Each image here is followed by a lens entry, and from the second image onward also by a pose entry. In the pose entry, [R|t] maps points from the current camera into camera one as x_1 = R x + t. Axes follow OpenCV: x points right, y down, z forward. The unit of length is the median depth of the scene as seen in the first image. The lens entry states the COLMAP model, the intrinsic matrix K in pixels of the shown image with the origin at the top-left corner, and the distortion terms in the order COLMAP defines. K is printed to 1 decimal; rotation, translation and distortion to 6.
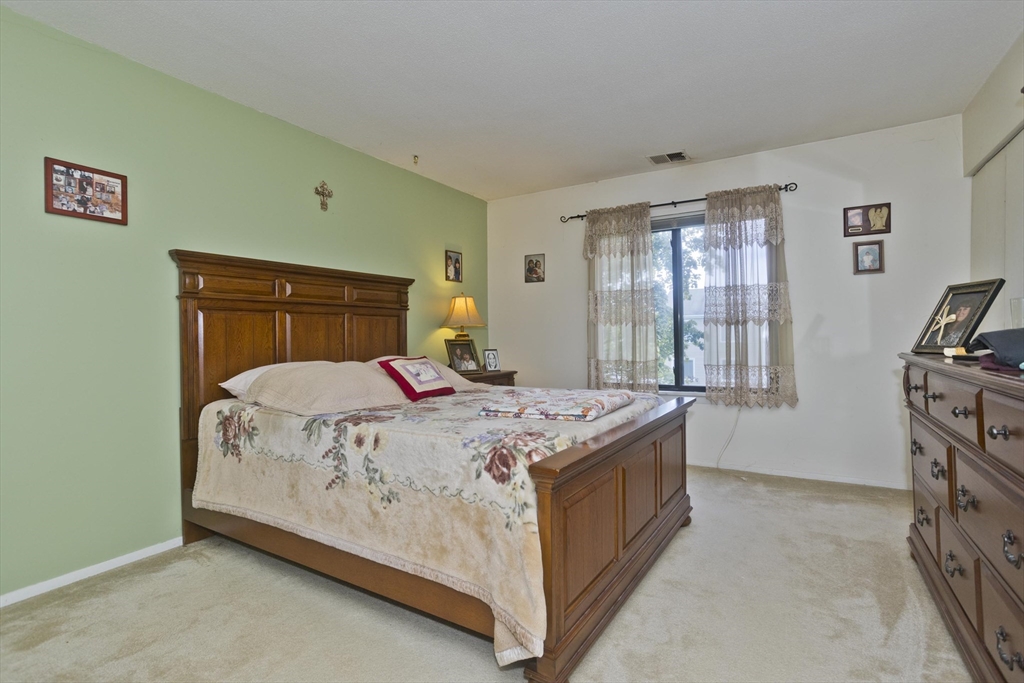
lens RADIAL K [[490.6, 0, 513.7], [0, 490.6, 336.9], [0, 0, 1]] dist [-0.050369, 0.030446]
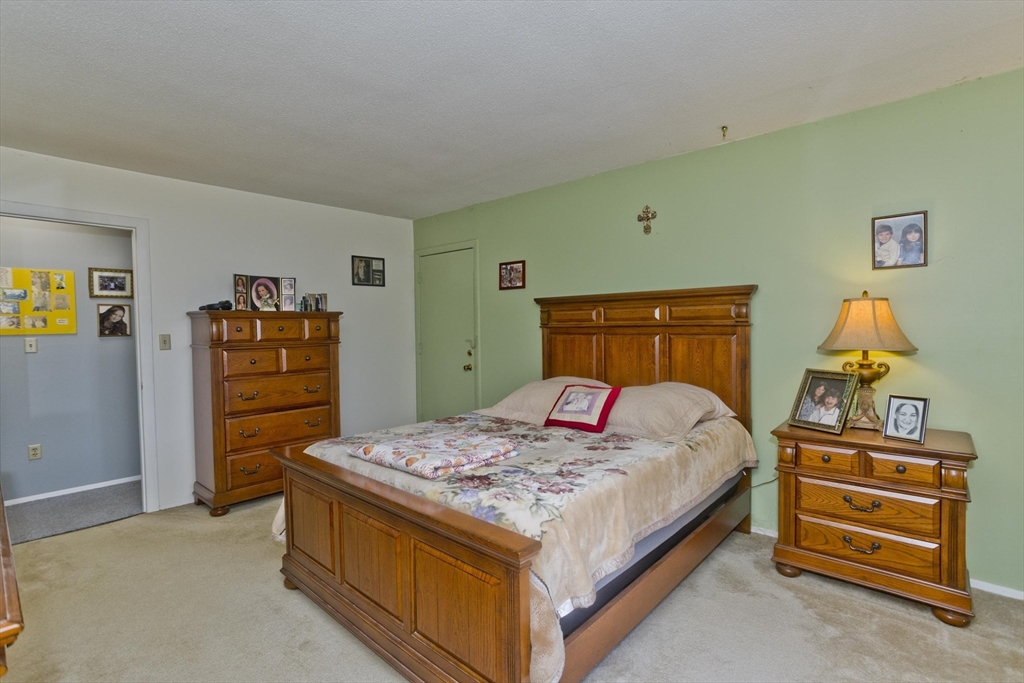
lens RADIAL K [[490.6, 0, 513.7], [0, 490.6, 336.9], [0, 0, 1]] dist [-0.050369, 0.030446]
pose [[-0.176464, 0.037453, -0.983594, 0.987809], [0.016048, 0.999252, 0.035170, -0.117420], [0.984176, -0.009579, -0.176933, 1.286215]]
